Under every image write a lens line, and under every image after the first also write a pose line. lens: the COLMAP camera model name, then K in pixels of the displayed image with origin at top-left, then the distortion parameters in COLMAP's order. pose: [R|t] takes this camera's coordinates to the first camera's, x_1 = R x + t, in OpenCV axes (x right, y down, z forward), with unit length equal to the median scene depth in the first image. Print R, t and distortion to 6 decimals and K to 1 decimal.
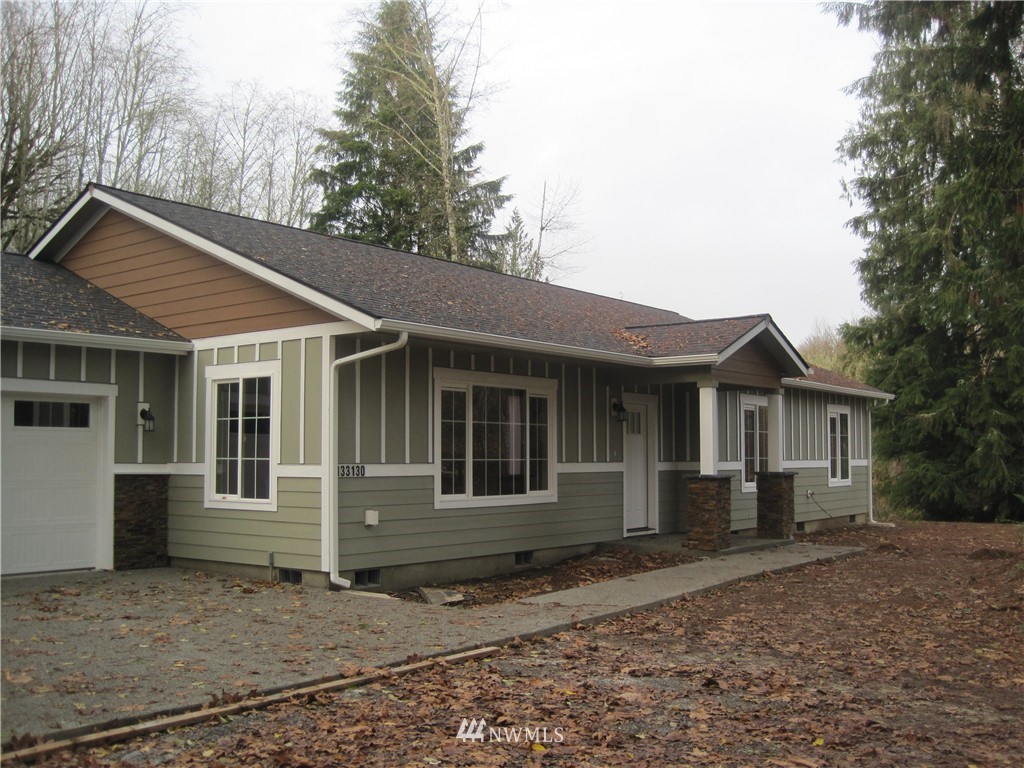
lens RADIAL K [[1065.5, 0, 504.2], [0, 1065.5, 380.6], [0, 0, 1]] dist [-0.121782, 0.000000]
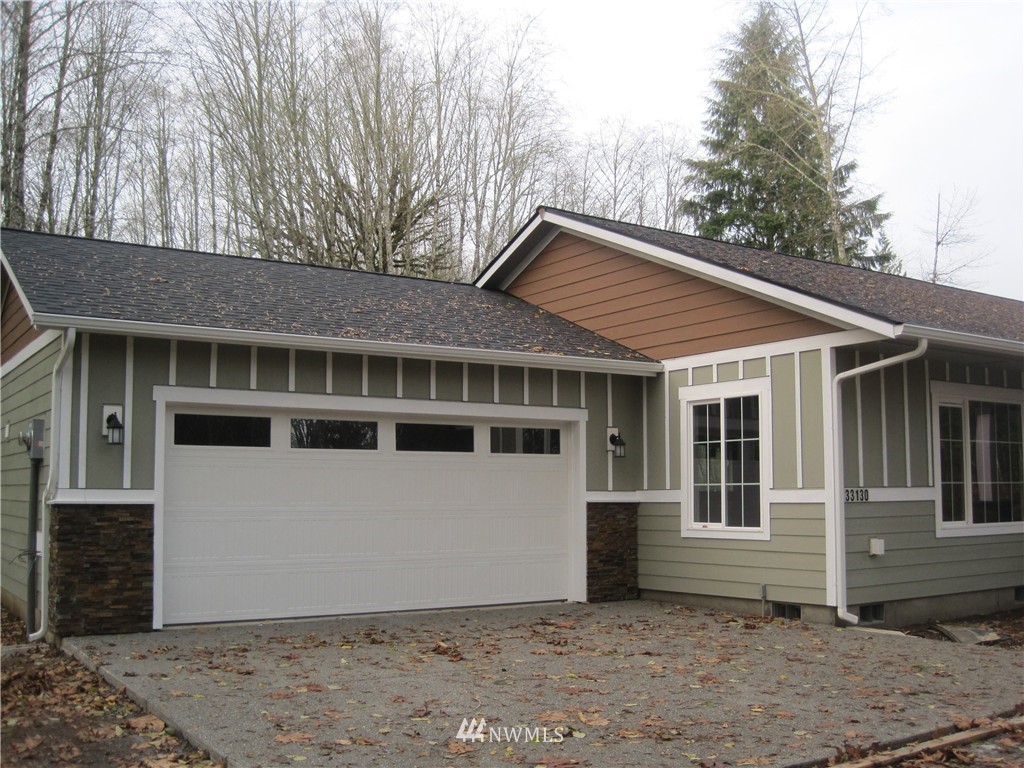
lens RADIAL K [[1065.5, 0, 518.9], [0, 1065.5, 387.4], [0, 0, 1]] dist [-0.121782, 0.000000]
pose [[0.948940, -0.032033, -0.313827, -0.117127], [0.023802, 0.999266, -0.030027, 0.011392], [0.314558, 0.021025, 0.949005, 0.048000]]
